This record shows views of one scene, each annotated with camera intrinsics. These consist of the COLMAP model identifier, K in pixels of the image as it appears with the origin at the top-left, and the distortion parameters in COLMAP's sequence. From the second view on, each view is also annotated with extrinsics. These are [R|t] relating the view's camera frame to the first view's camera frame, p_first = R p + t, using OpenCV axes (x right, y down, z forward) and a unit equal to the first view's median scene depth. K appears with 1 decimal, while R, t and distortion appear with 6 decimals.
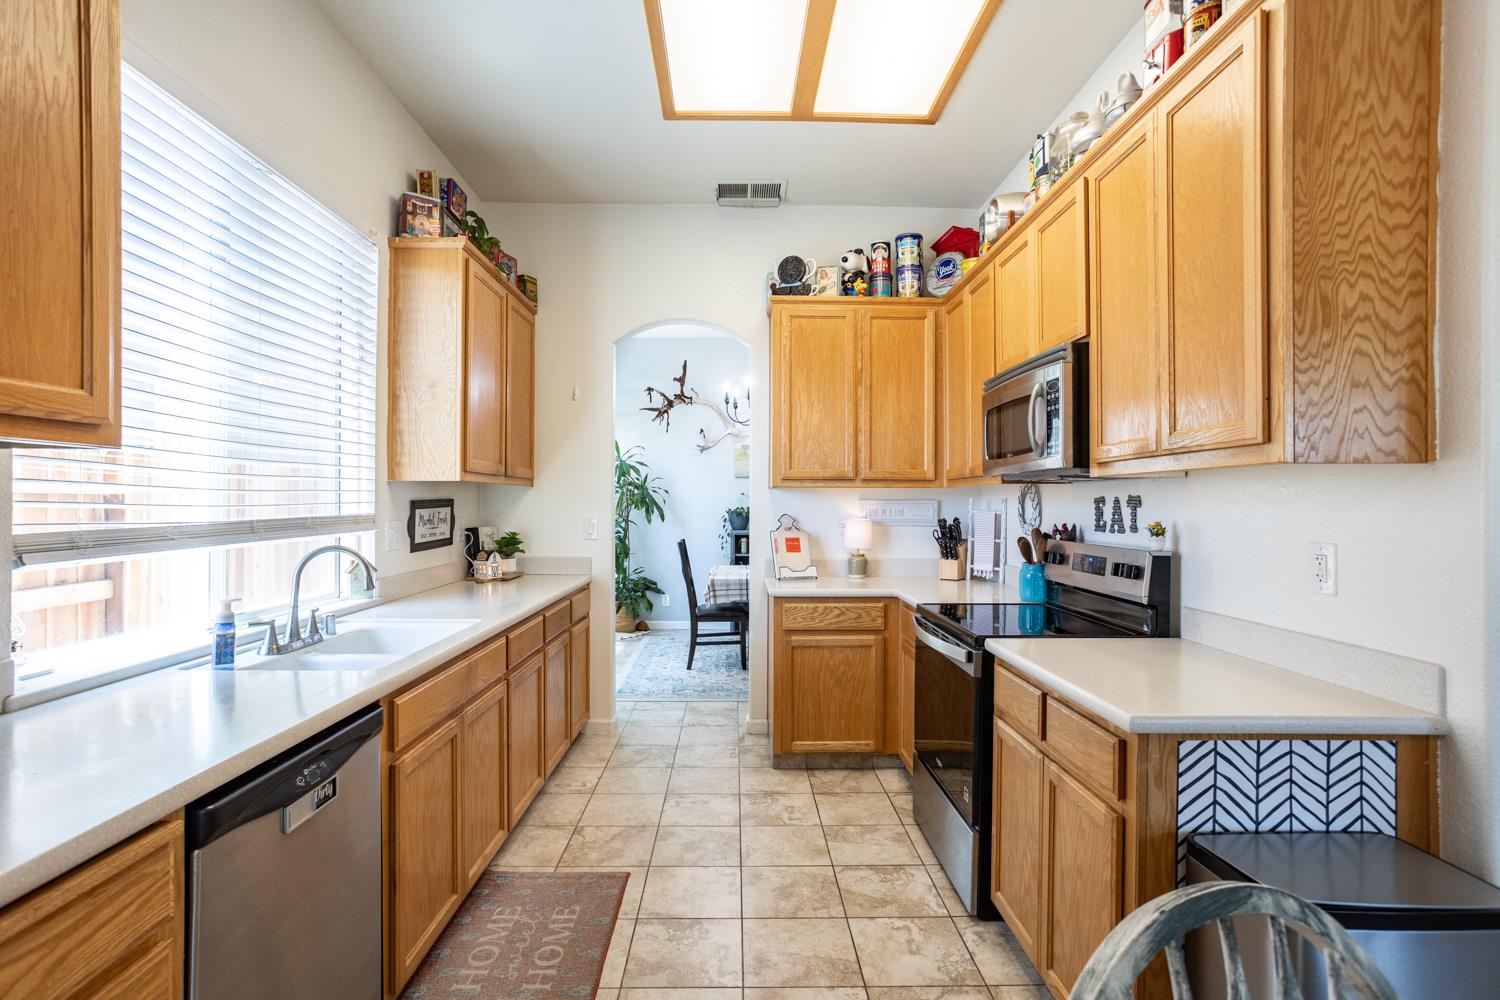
lens RADIAL K [[726.3, 0, 746.3], [0, 726.3, 498.2], [0, 0, 1]] dist [-0.053899, 0.033643]
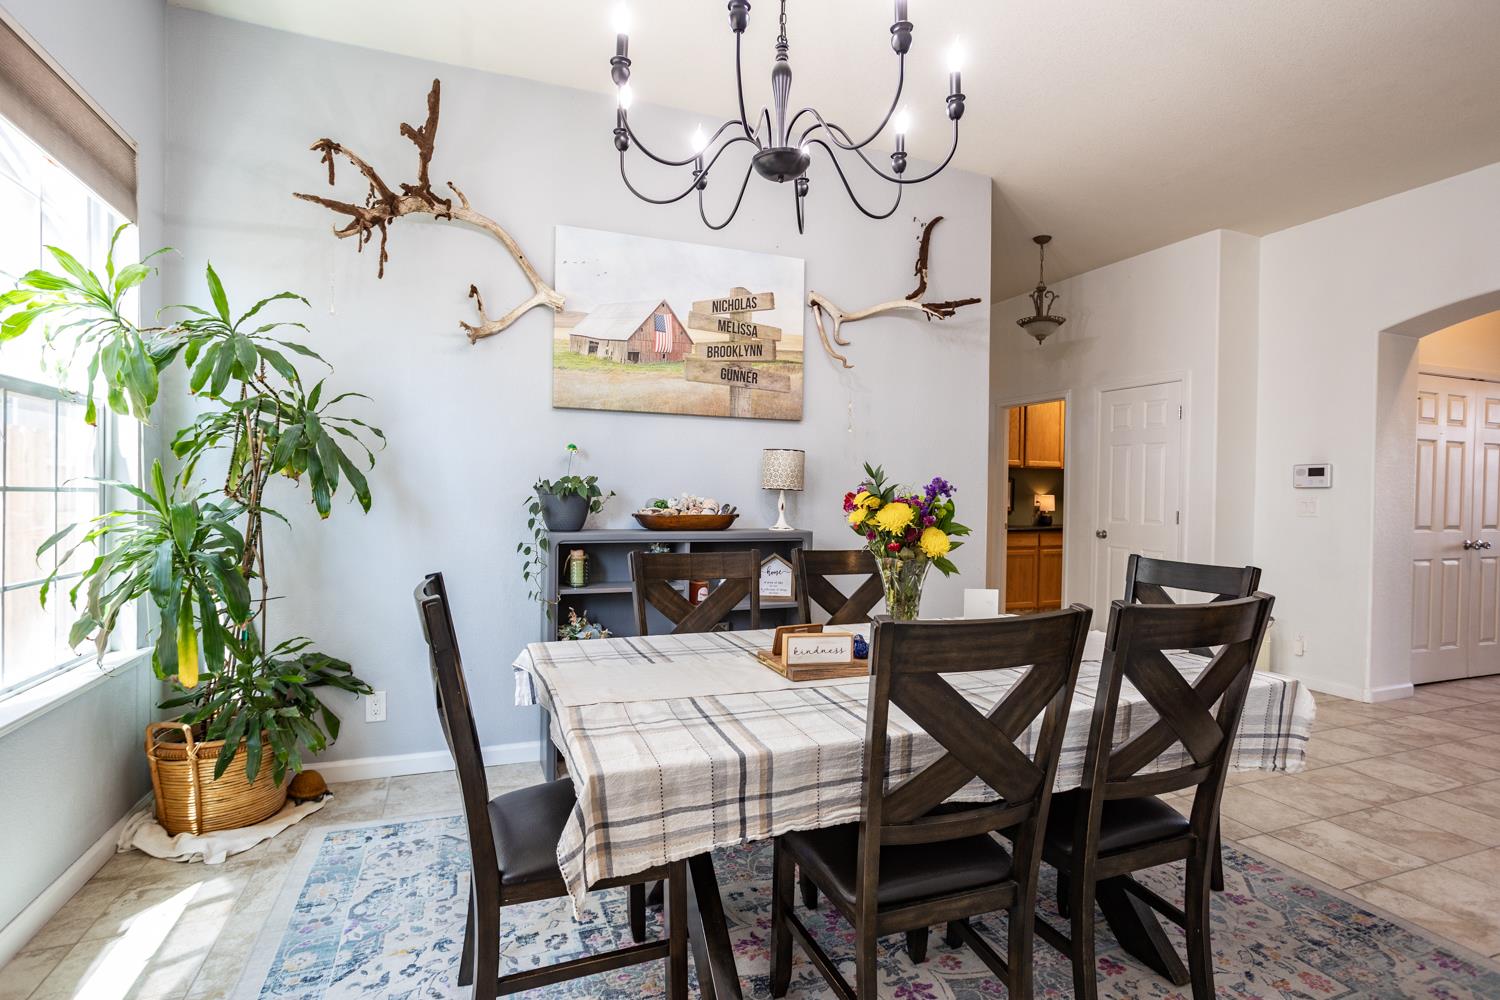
lens RADIAL K [[726.3, 0, 746.3], [0, 726.3, 498.2], [0, 0, 1]] dist [-0.053899, 0.033643]
pose [[0.936503, 0.006227, 0.350604, -0.060723], [-0.012454, 0.999802, 0.015507, 0.017137], [-0.350438, -0.018889, 0.936395, 0.583126]]
